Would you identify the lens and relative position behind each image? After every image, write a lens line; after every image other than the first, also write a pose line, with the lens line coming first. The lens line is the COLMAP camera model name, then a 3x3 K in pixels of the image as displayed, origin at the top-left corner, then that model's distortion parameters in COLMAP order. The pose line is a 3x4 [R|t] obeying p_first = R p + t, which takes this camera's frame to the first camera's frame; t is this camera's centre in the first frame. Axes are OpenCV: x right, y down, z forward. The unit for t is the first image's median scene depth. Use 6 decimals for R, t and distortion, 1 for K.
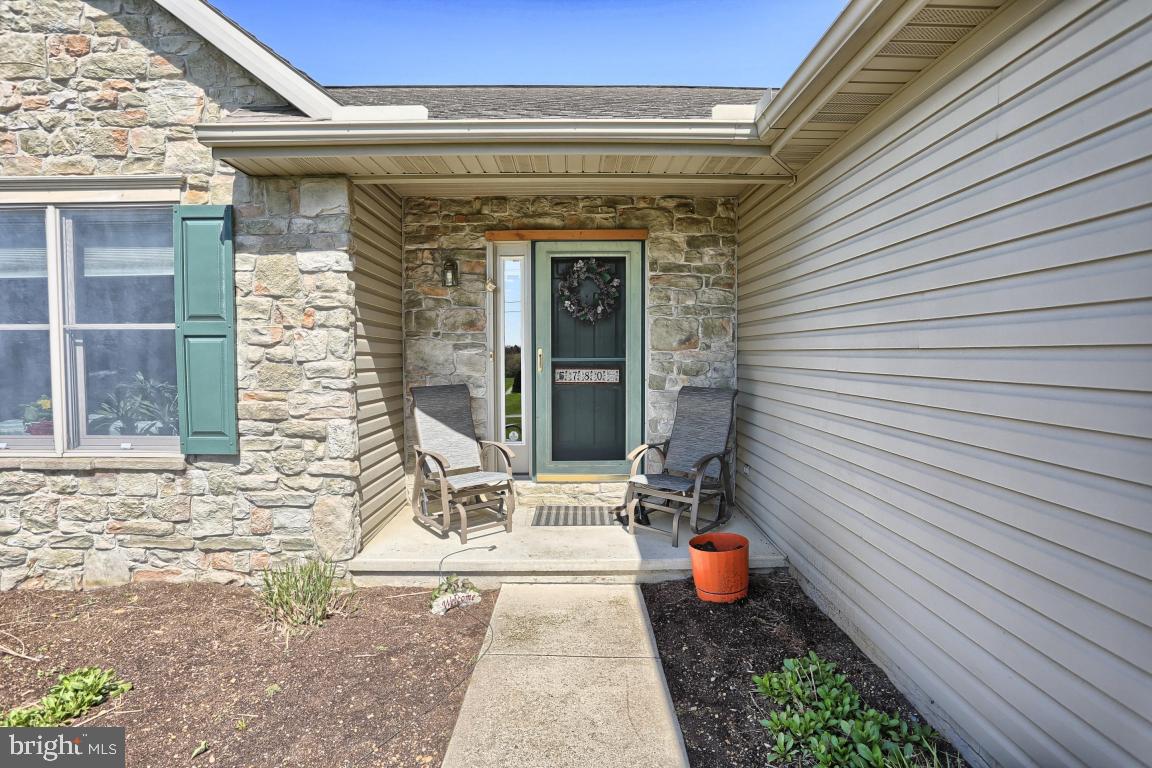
lens RADIAL K [[558.9, 0, 576.9], [0, 558.9, 382.6], [0, 0, 1]] dist [-0.043188, 0.013095]
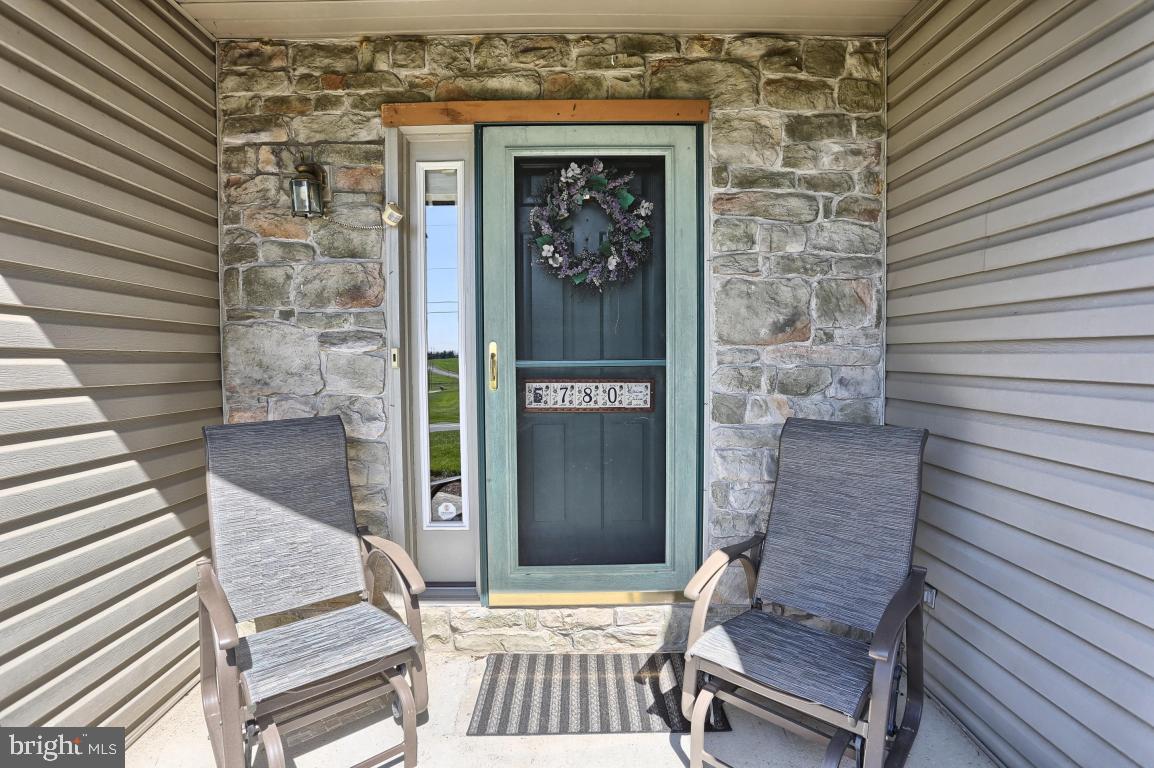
lens RADIAL K [[559.9, 0, 577.5], [0, 559.9, 378.4], [0, 0, 1]] dist [-0.043188, 0.013095]
pose [[0.999940, -0.004907, 0.009777, 0.003934], [0.005005, 0.999938, -0.009965, -0.023425], [-0.009727, 0.010013, 0.999903, 0.510485]]
